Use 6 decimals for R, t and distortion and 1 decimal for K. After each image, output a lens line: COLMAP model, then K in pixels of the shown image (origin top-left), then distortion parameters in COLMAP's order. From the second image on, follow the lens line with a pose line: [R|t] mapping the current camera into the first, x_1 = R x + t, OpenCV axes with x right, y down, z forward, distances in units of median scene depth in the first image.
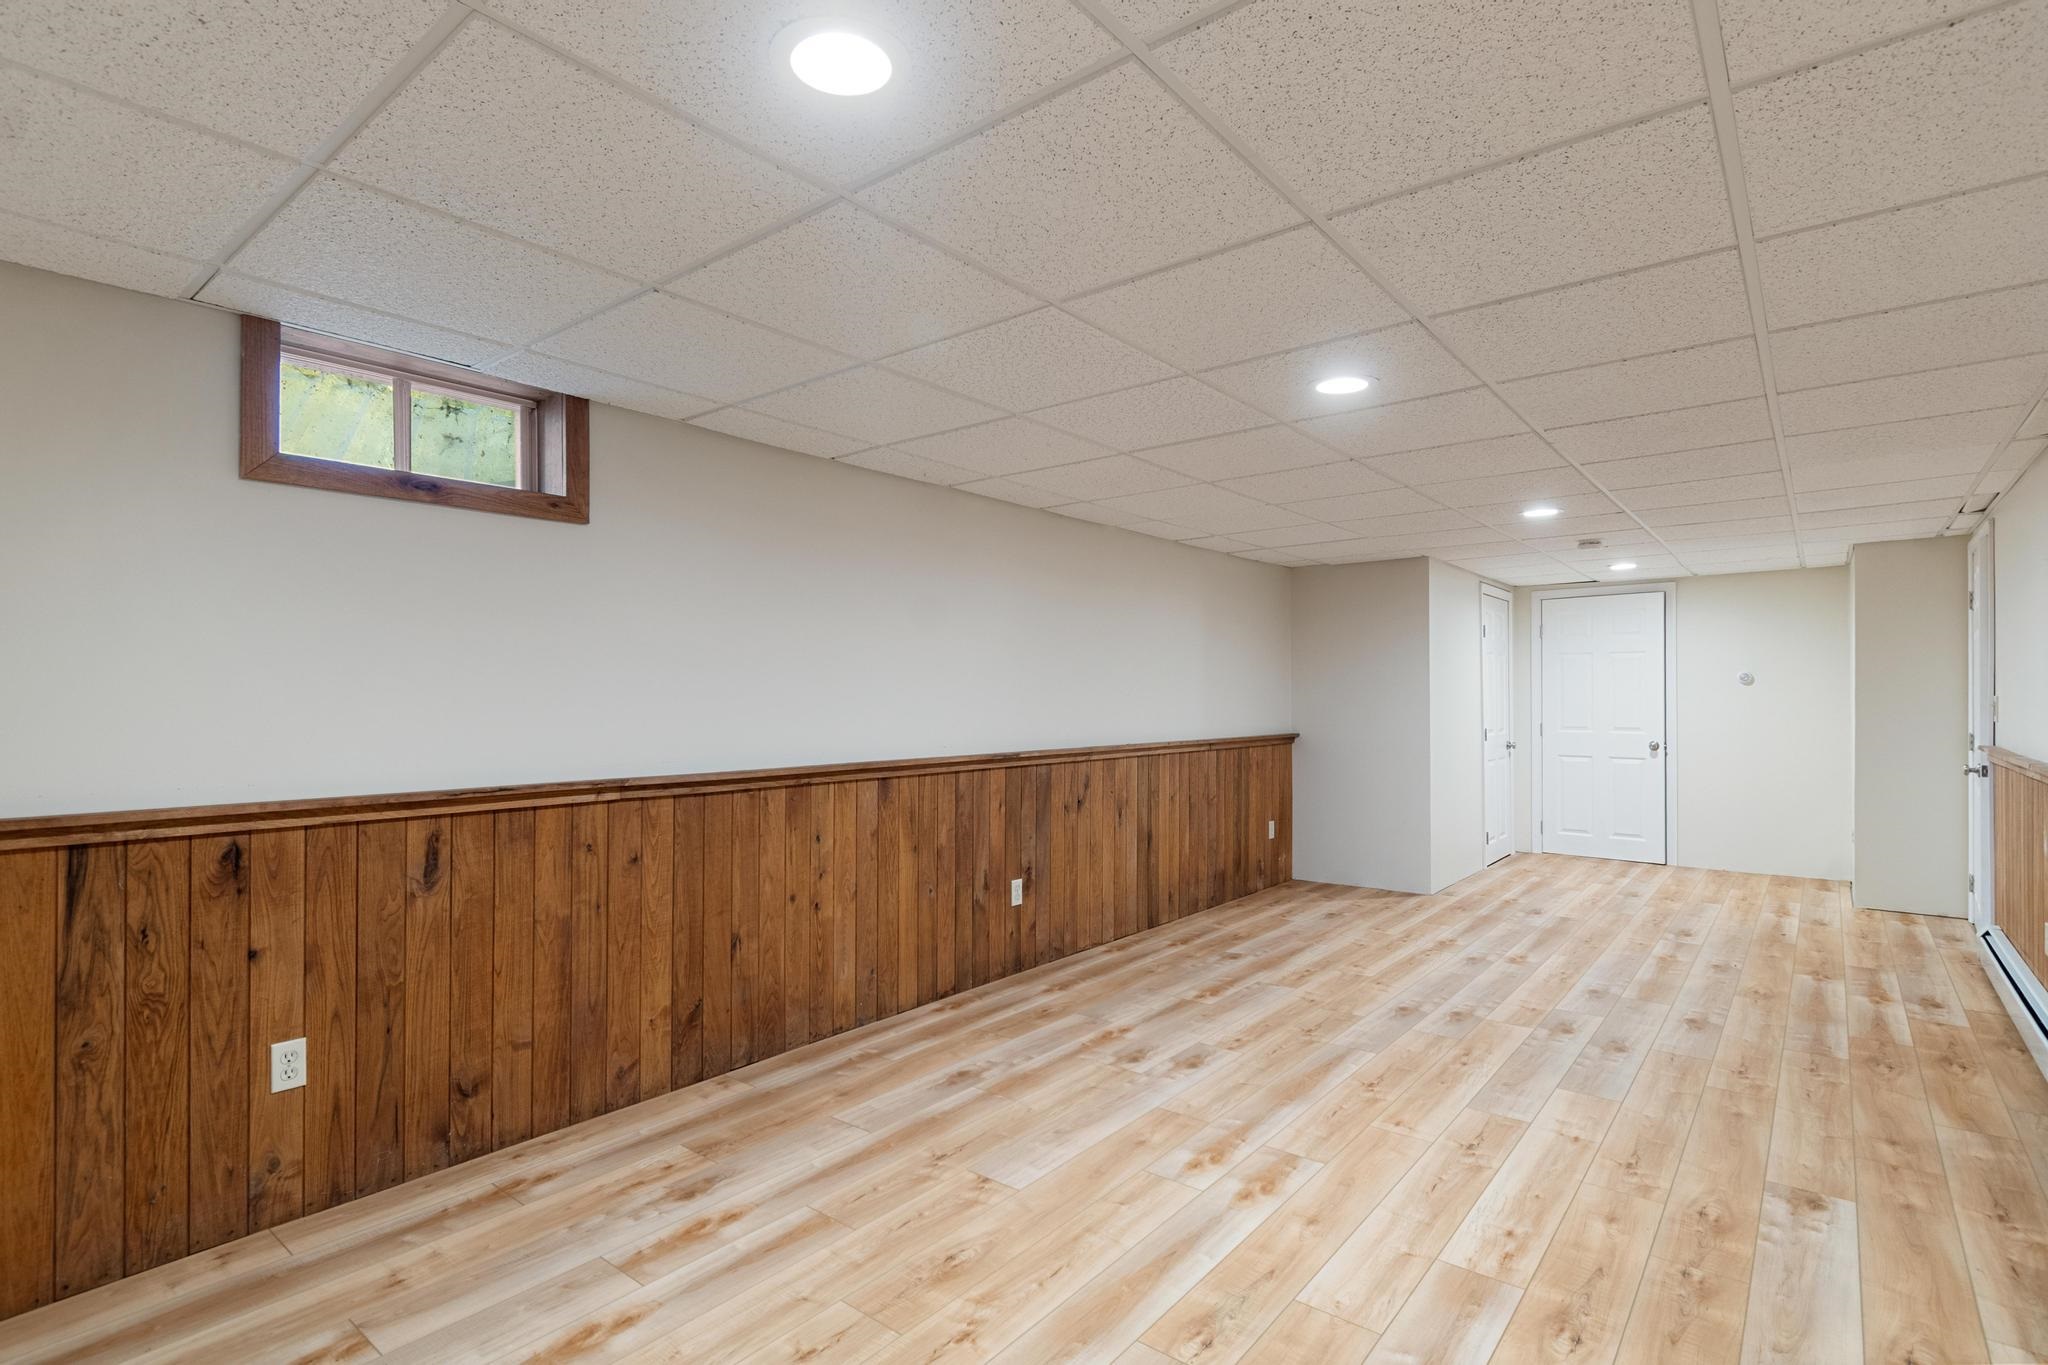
lens RADIAL K [[994.9, 0, 1022.6], [0, 994.9, 705.2], [0, 0, 1]] dist [-0.002674, -0.001964]
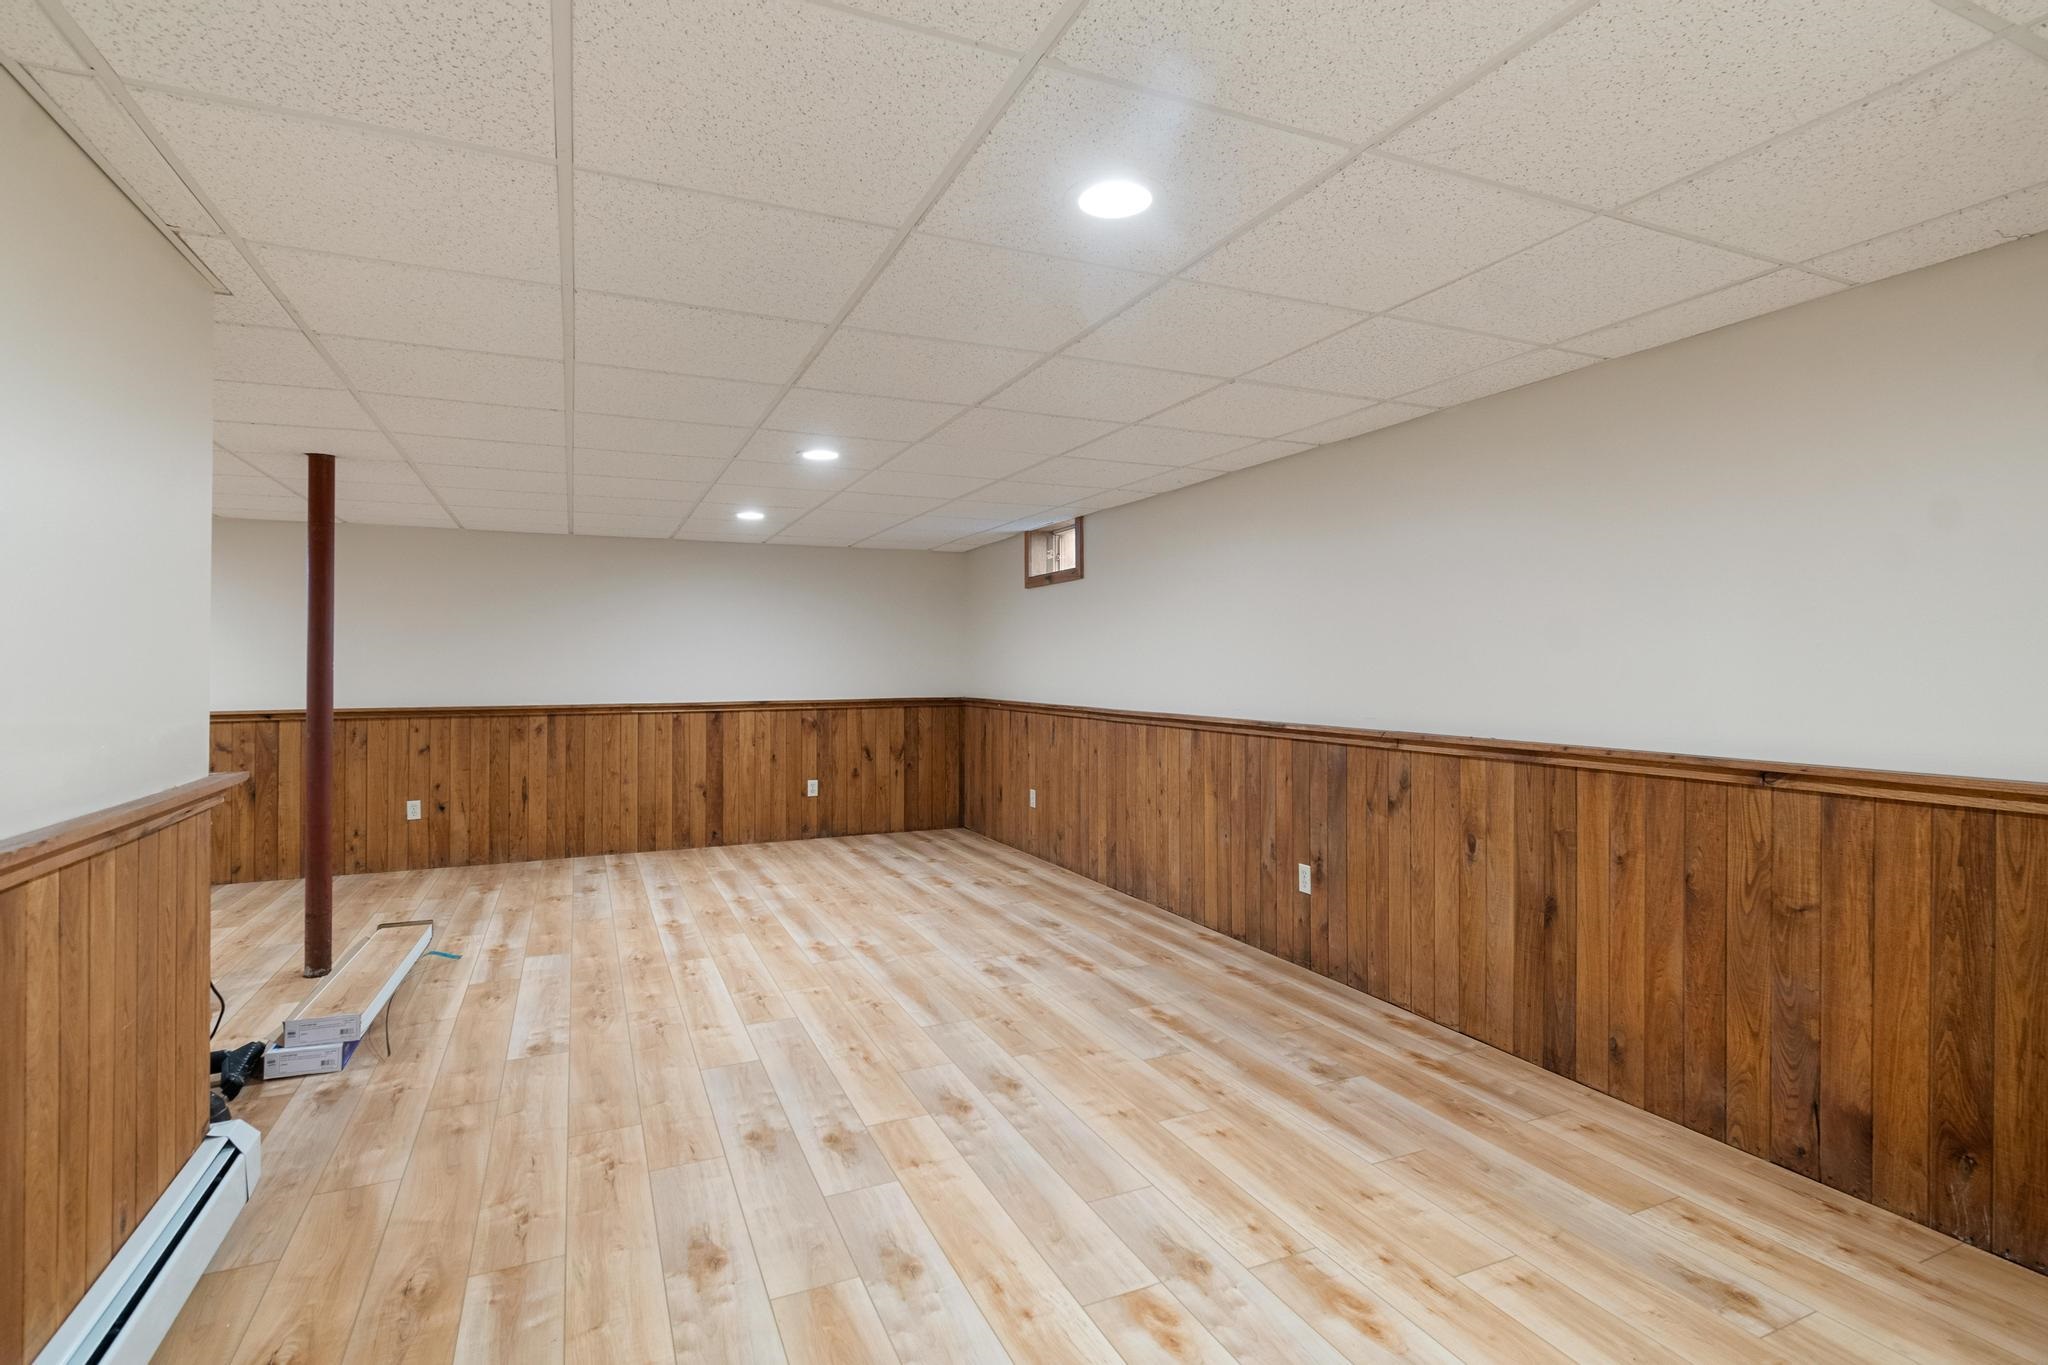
lens RADIAL K [[979.1, 0, 1028.5], [0, 979.1, 659.6], [0, 0, 1]] dist [-0.003371, -0.001687]
pose [[-0.439389, -0.000056, -0.898297, 1.046146], [-0.001609, 0.999998, 0.000724, -0.013654], [0.898295, 0.001764, -0.439388, 1.345807]]
